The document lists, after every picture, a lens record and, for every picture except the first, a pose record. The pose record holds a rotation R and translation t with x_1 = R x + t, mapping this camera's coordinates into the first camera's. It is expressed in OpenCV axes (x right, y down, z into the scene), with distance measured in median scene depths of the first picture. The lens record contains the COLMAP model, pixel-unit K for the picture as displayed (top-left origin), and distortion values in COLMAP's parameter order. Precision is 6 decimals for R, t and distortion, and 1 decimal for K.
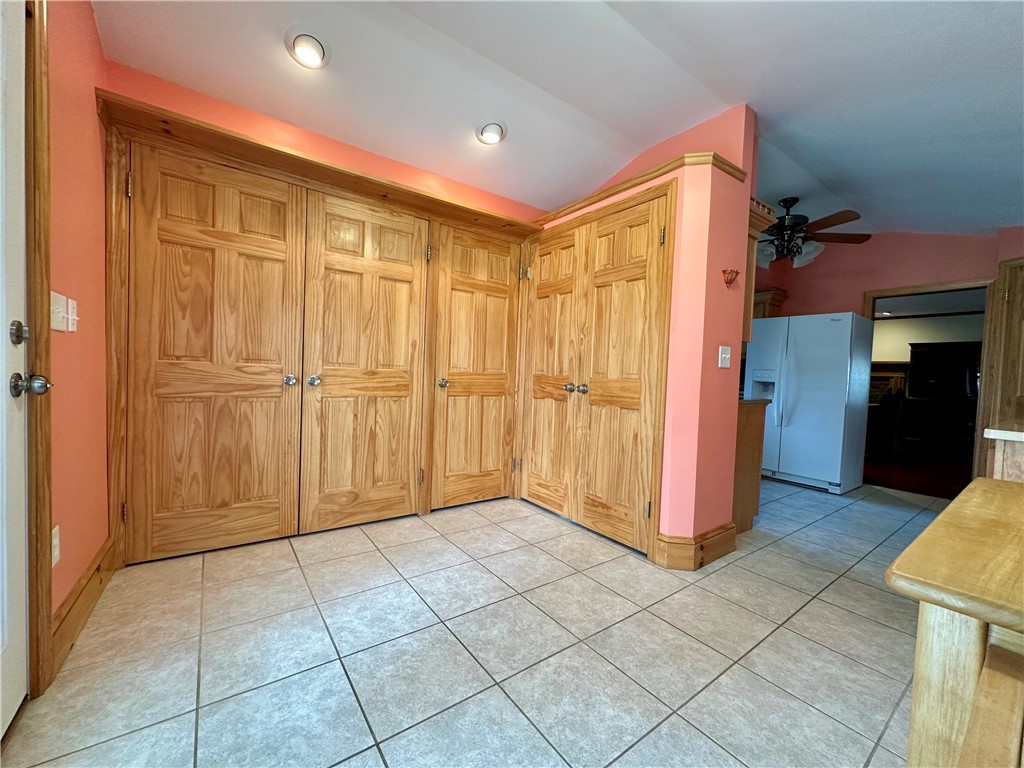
lens RADIAL K [[409.8, 0, 512.0], [0, 409.8, 384.0], [0, 0, 1]] dist [-0.001778, 0.000391]
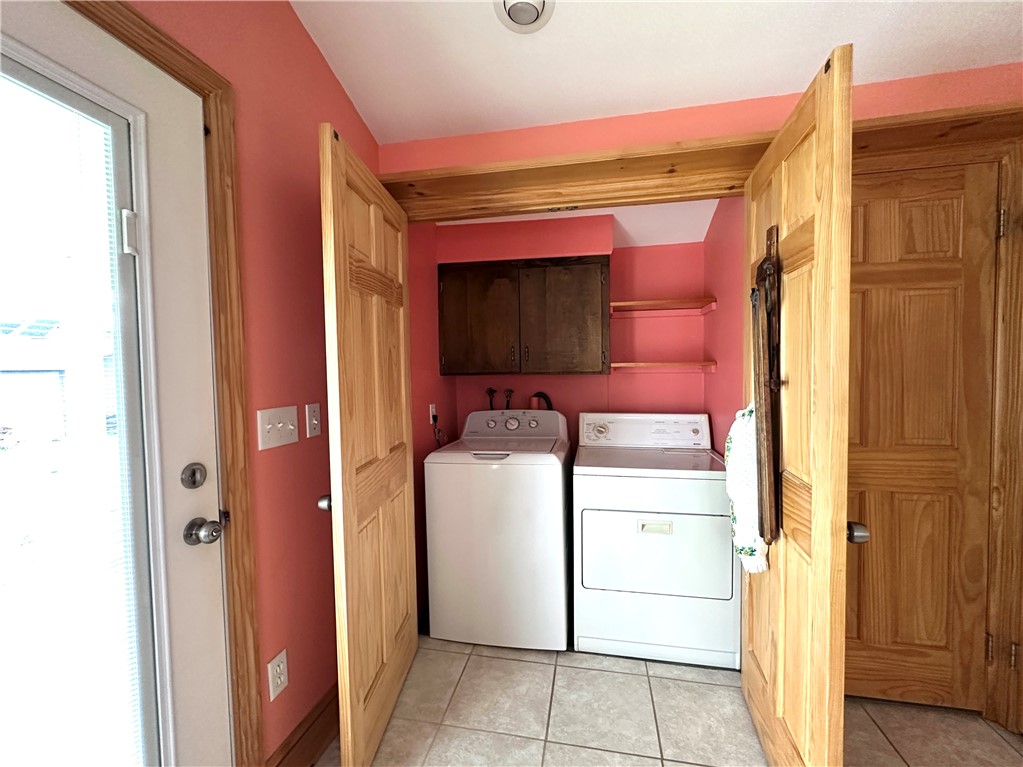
lens RADIAL K [[433.6, 0, 511.5], [0, 433.6, 383.5], [0, 0, 1]] dist [-0.001053, 0.000123]
pose [[0.676673, -0.022211, -0.735949, 0.004639], [0.020410, 0.999727, -0.011406, -0.137995], [0.736001, -0.007303, 0.676941, 0.387260]]
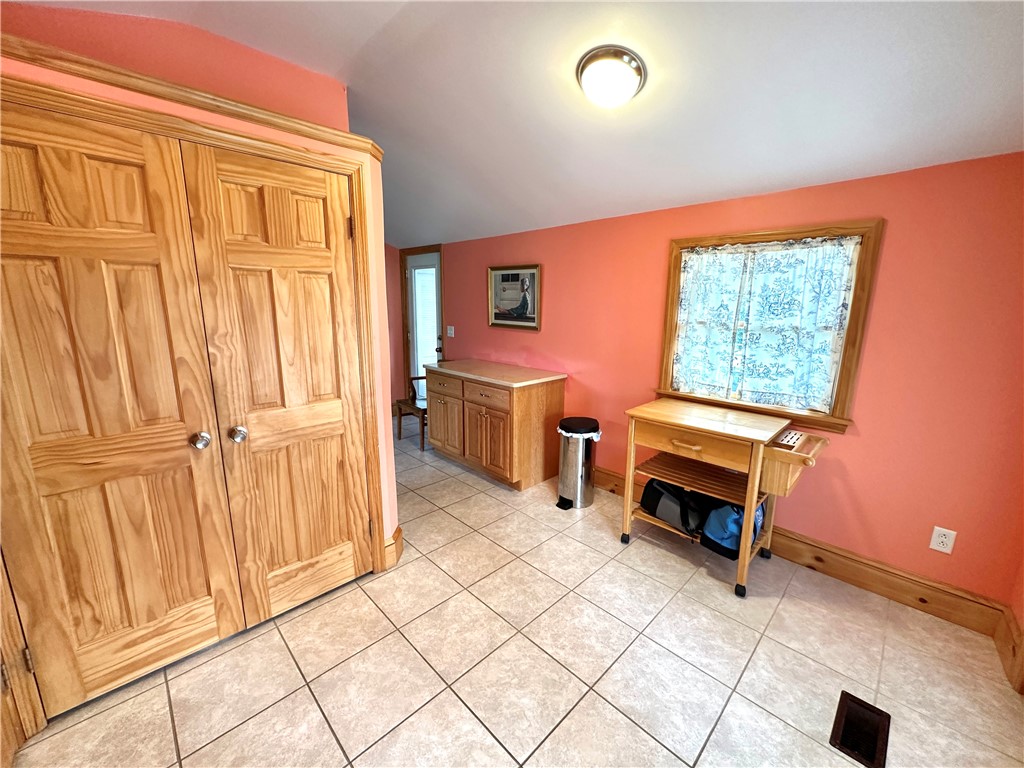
lens RADIAL K [[409.8, 0, 512.0], [0, 409.8, 384.0], [0, 0, 1]] dist [-0.001778, 0.000391]
pose [[-0.143449, -0.237225, 0.960805, -0.520224], [0.010390, 0.970431, 0.241153, -0.233026], [-0.989603, 0.044576, -0.136743, 0.747390]]
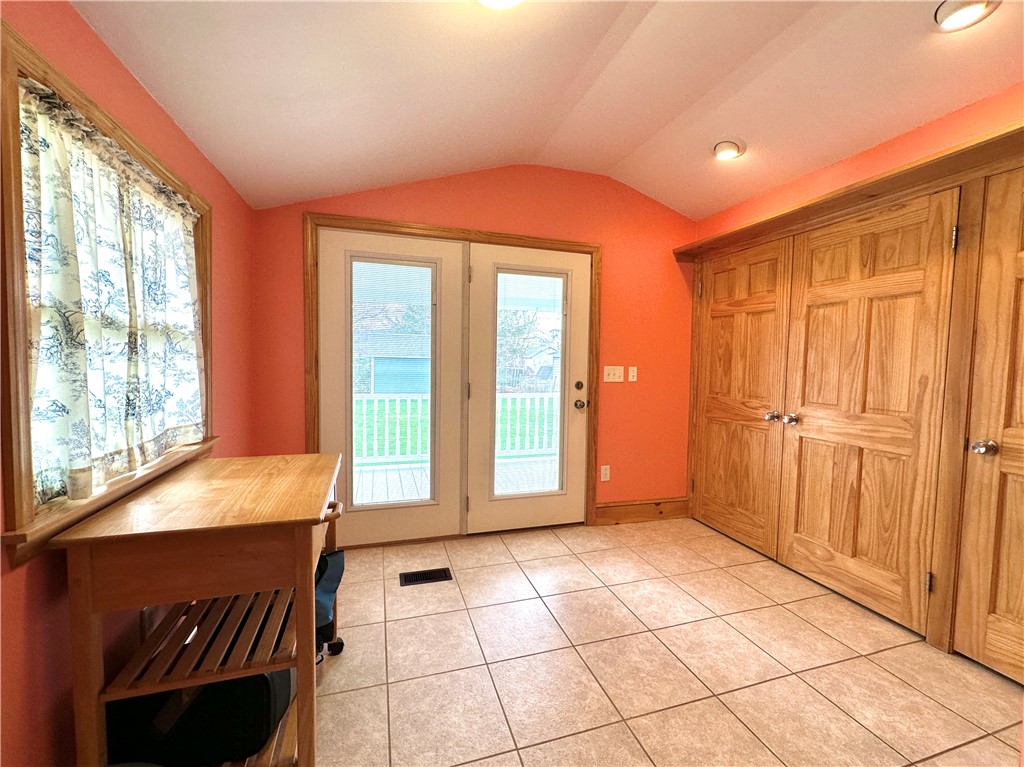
lens RADIAL K [[419.9, 0, 505.7], [0, 419.9, 382.5], [0, 0, 1]] dist [-0.000434, 0.000071]
pose [[-0.329285, 0.006293, -0.944210, 0.735443], [-0.056170, 0.998076, 0.026240, -0.085464], [0.942558, 0.061677, -0.328298, 0.656764]]
